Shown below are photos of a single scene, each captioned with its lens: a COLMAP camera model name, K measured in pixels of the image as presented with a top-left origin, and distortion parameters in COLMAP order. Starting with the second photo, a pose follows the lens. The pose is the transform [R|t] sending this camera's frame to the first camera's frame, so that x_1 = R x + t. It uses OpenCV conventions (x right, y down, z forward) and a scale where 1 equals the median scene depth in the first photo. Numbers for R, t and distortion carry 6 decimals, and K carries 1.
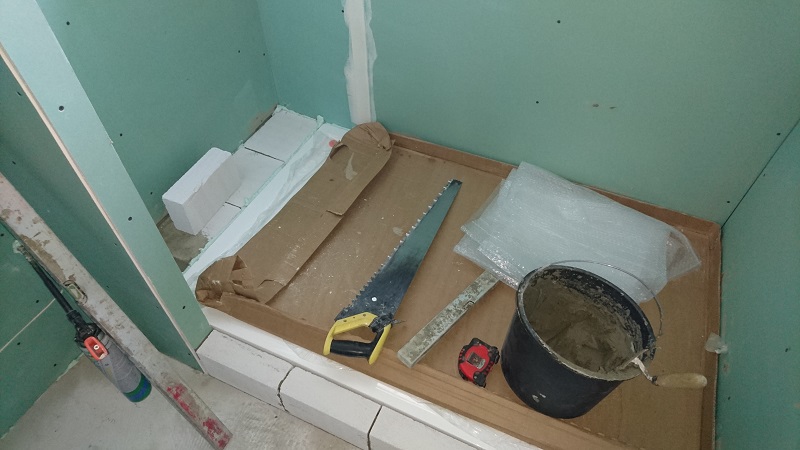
lens RADIAL K [[497.1, 0, 400.0], [0, 497.1, 225.0], [0, 0, 1]] dist [0.140068, -0.190391]
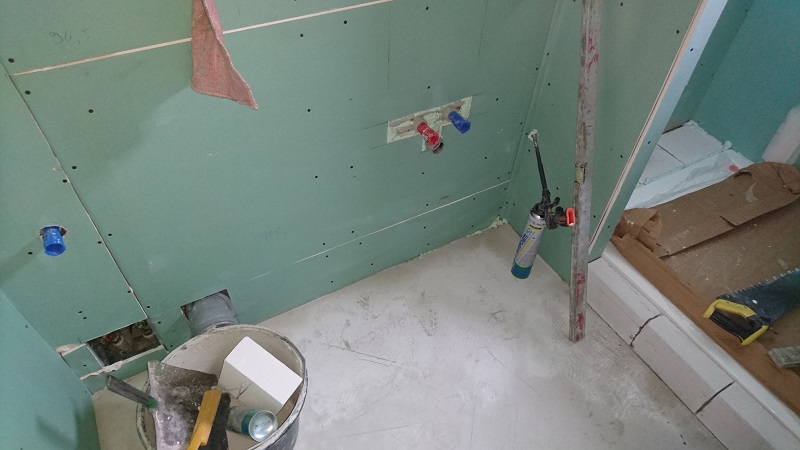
lens RADIAL K [[497.1, 0, 400.0], [0, 497.1, 225.0], [0, 0, 1]] dist [0.140068, -0.190391]
pose [[0.805814, 0.441484, -0.394659, -0.250790], [-0.462704, 0.885338, 0.045630, 0.248801], [0.369551, 0.145841, 0.917694, -0.268274]]
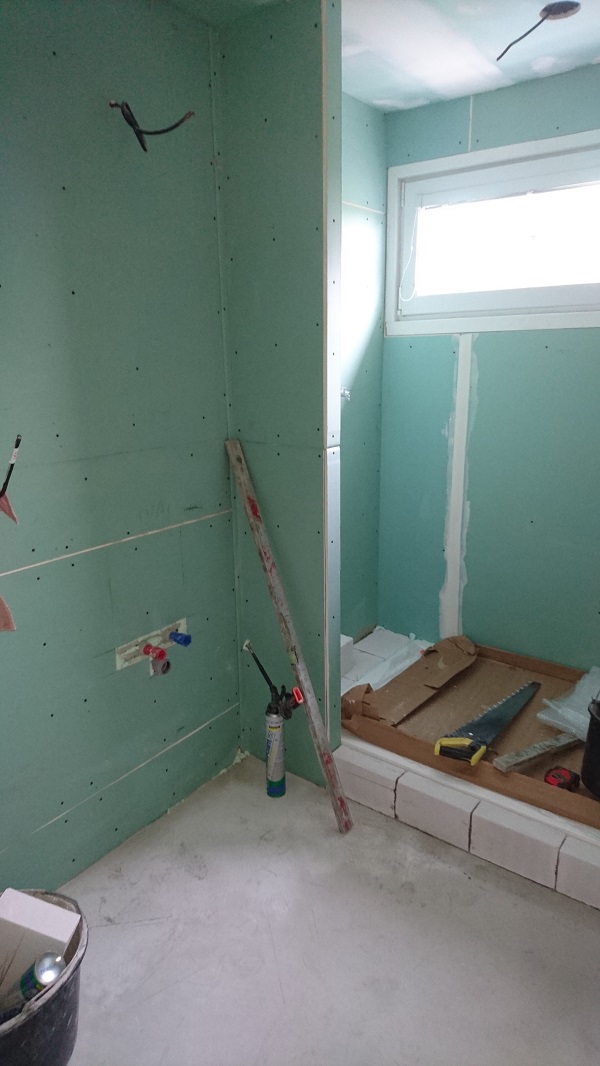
lens RADIAL K [[662.4, 0, 300.0], [0, 662.4, 533.0], [0, 0, 1]] dist [0.140068, -0.190391]
pose [[0.975800, 0.036369, -0.215621, -0.098733], [-0.148706, 0.833318, -0.532416, 0.553394], [0.160317, 0.551596, 0.818560, -0.578501]]
